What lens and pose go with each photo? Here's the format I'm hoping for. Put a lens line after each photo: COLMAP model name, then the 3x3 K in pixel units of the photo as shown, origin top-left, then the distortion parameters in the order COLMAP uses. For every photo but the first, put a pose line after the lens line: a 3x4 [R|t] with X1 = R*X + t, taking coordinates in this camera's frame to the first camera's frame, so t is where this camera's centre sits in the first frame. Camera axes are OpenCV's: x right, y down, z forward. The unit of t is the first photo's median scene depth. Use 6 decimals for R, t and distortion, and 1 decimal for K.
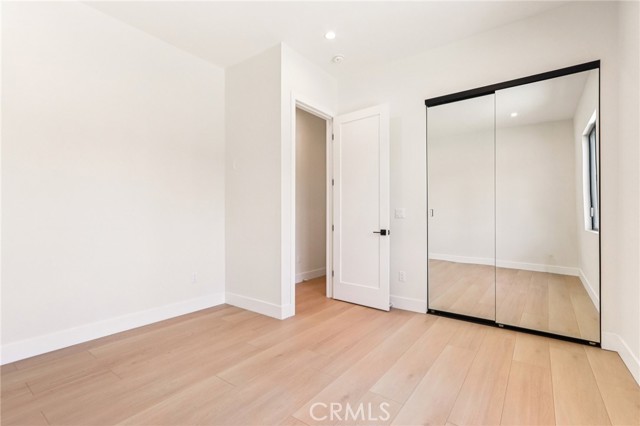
lens RADIAL K [[296.3, 0, 320.0], [0, 296.3, 219.0], [0, 0, 1]] dist [0.004443, 0.000090]
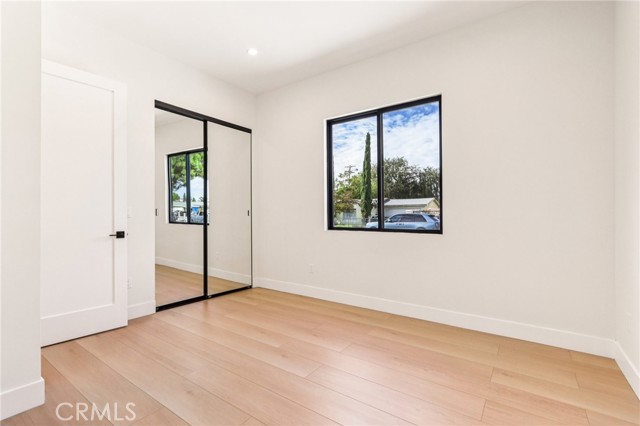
lens RADIAL K [[296.3, 0, 320.0], [0, 296.3, 210.0], [0, 0, 1]] dist [0.004443, 0.000090]
pose [[-0.017201, 0.013119, 0.999766, -0.669831], [0.006460, 0.999895, -0.013009, -0.011118], [-0.999831, 0.006235, -0.017283, 0.469384]]
